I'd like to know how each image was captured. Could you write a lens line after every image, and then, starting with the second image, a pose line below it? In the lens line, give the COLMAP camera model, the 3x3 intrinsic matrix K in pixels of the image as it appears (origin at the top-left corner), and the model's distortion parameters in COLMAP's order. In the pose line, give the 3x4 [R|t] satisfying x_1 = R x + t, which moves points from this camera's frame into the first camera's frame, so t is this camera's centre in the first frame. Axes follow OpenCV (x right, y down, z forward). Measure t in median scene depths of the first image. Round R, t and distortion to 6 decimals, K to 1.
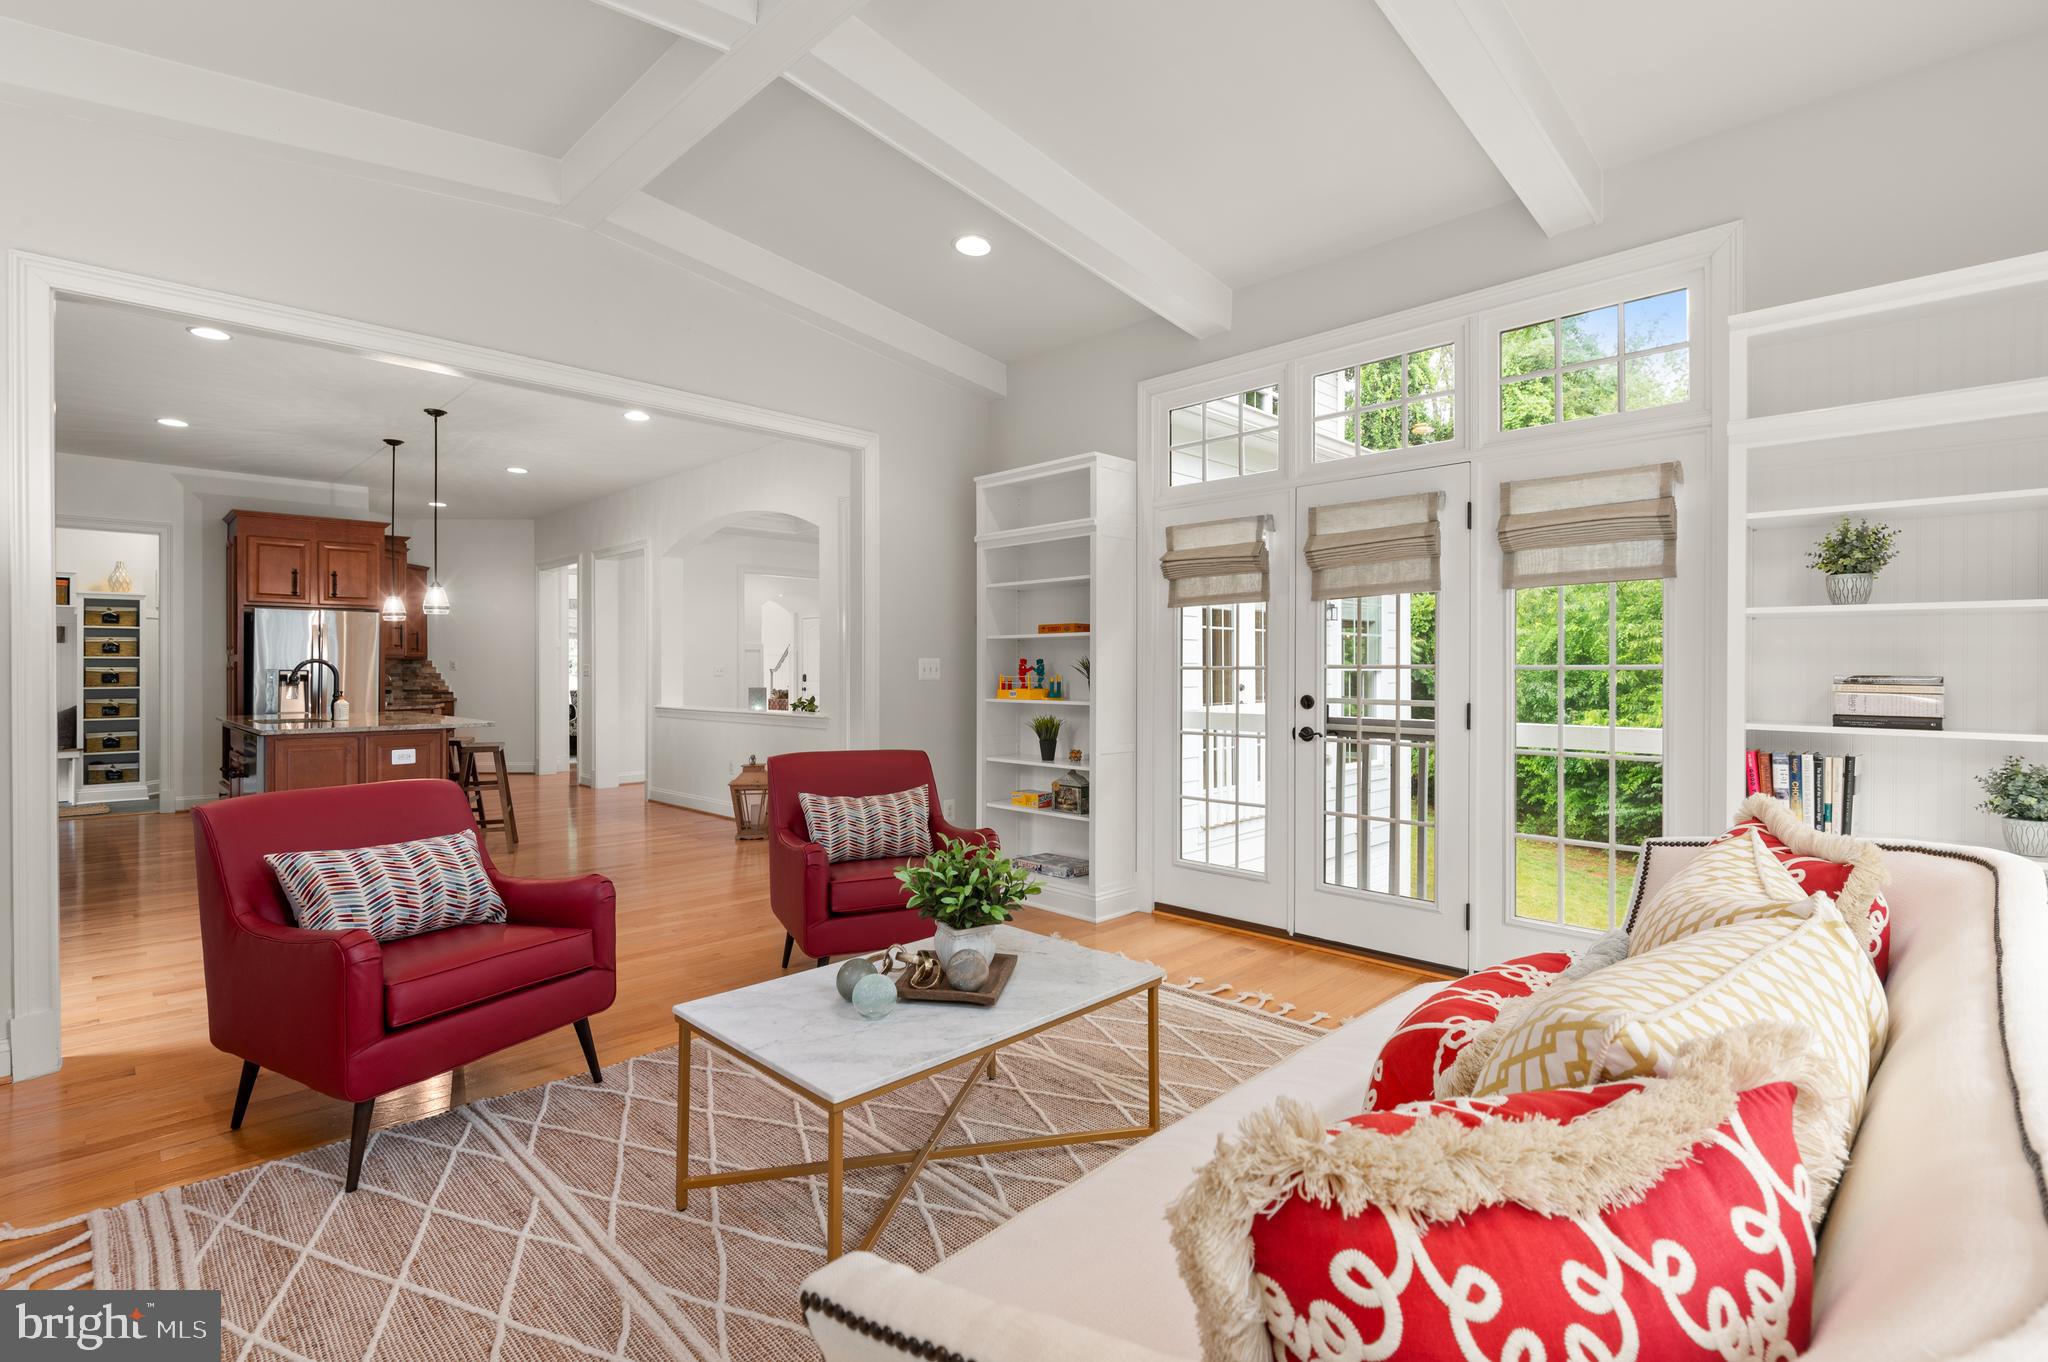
lens RADIAL K [[942.3, 0, 995.4], [0, 942.3, 667.0], [0, 0, 1]] dist [0.011130, -0.010470]
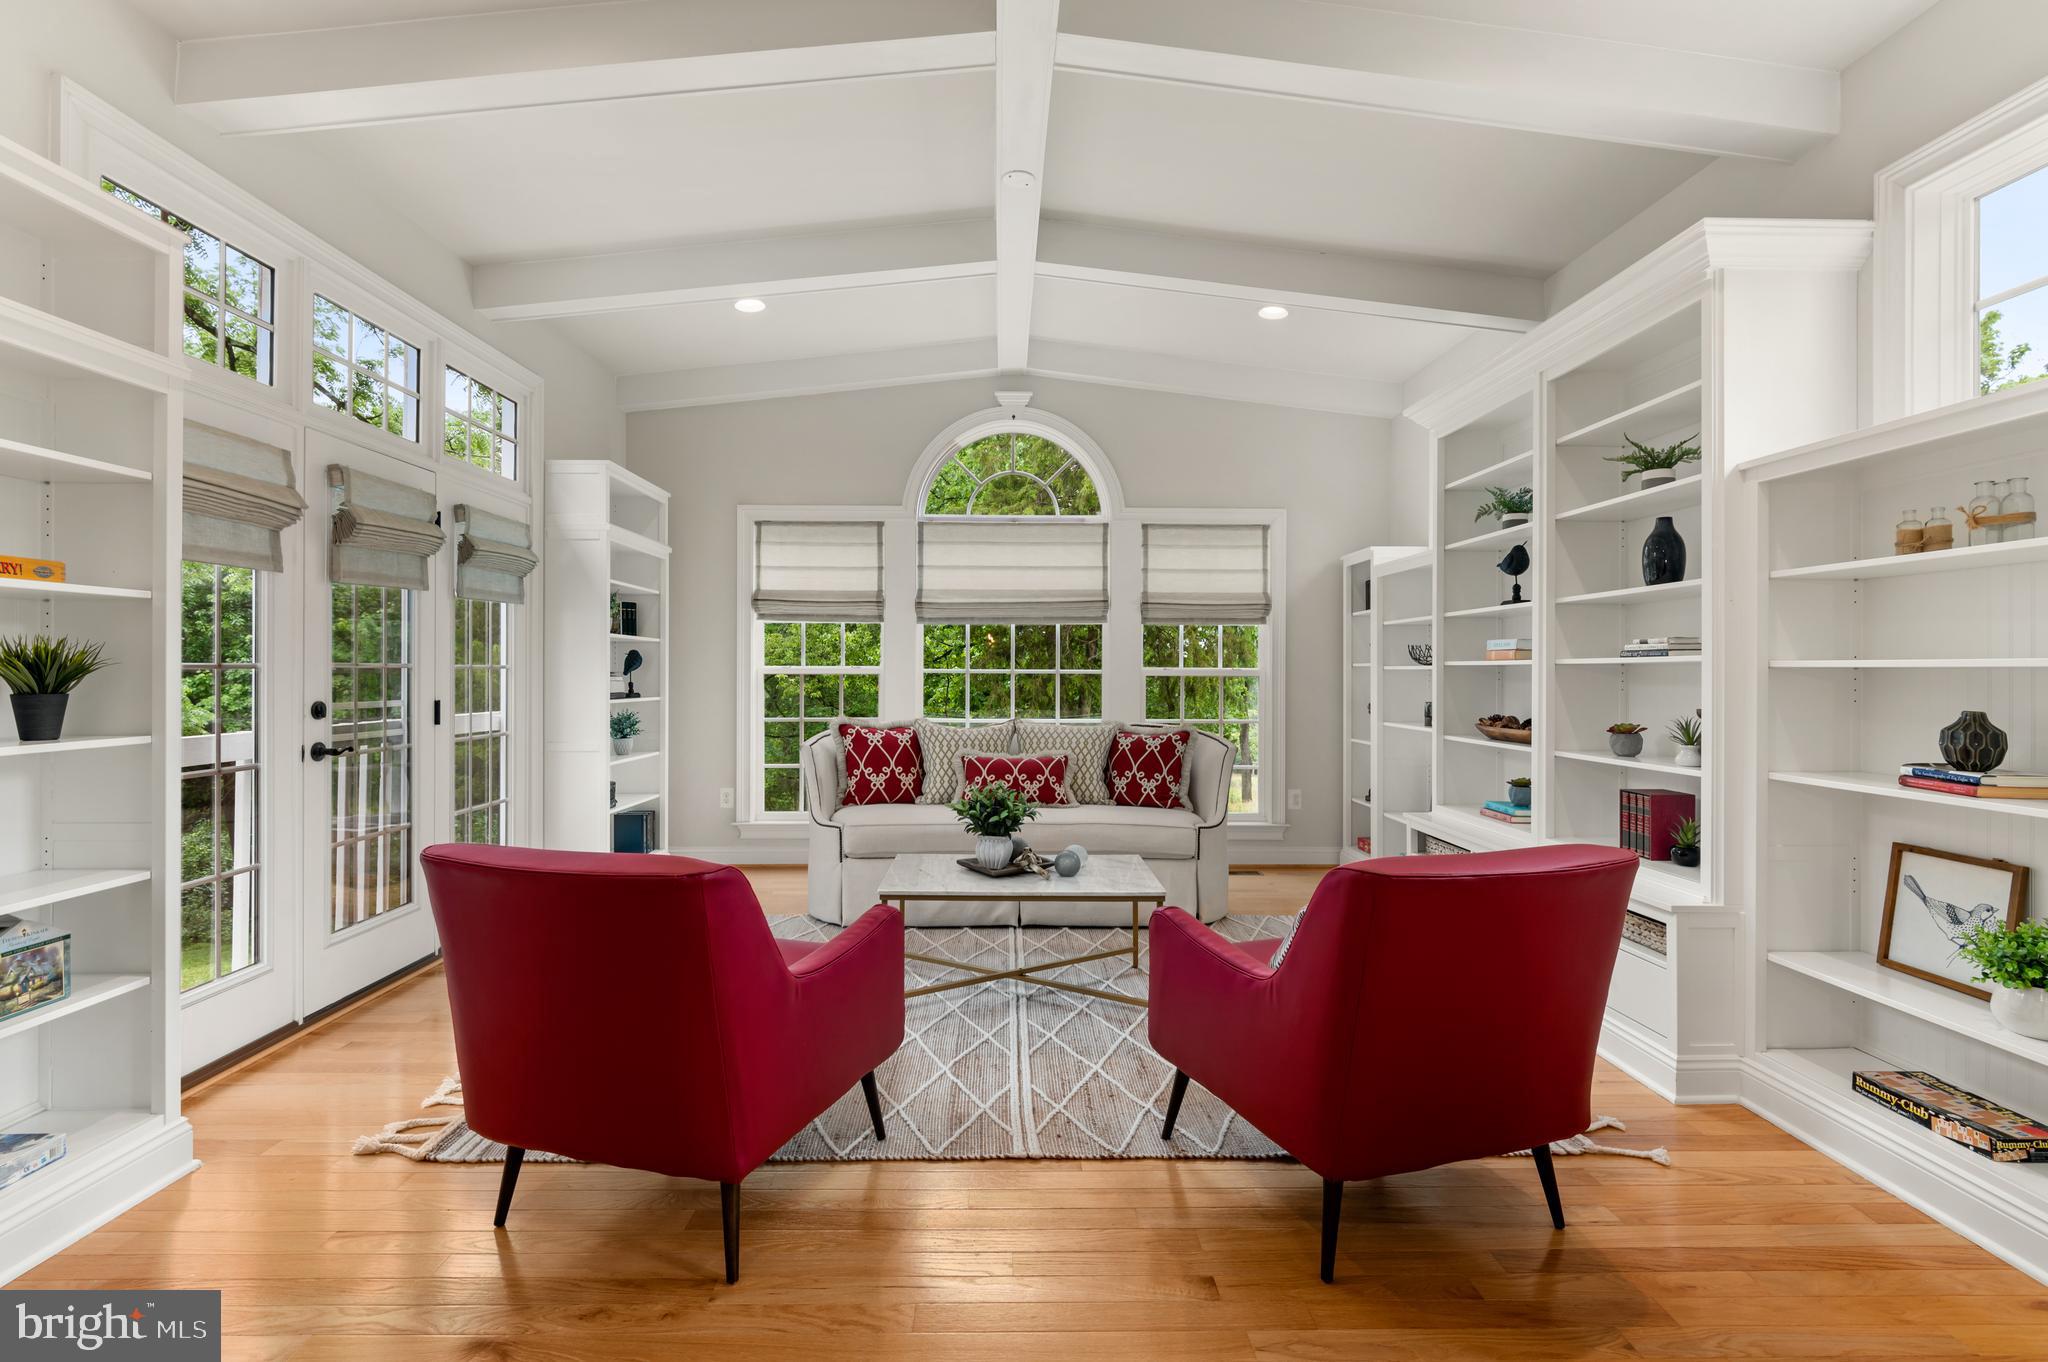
lens RADIAL K [[942.3, 0, 1012.7], [0, 942.3, 665.6], [0, 0, 1]] dist [0.011130, -0.010470]
pose [[-0.725551, -0.000279, 0.688168, -0.283324], [-0.005717, 0.999968, -0.005623, 0.000948], [-0.688144, -0.008014, -0.725530, 0.539726]]
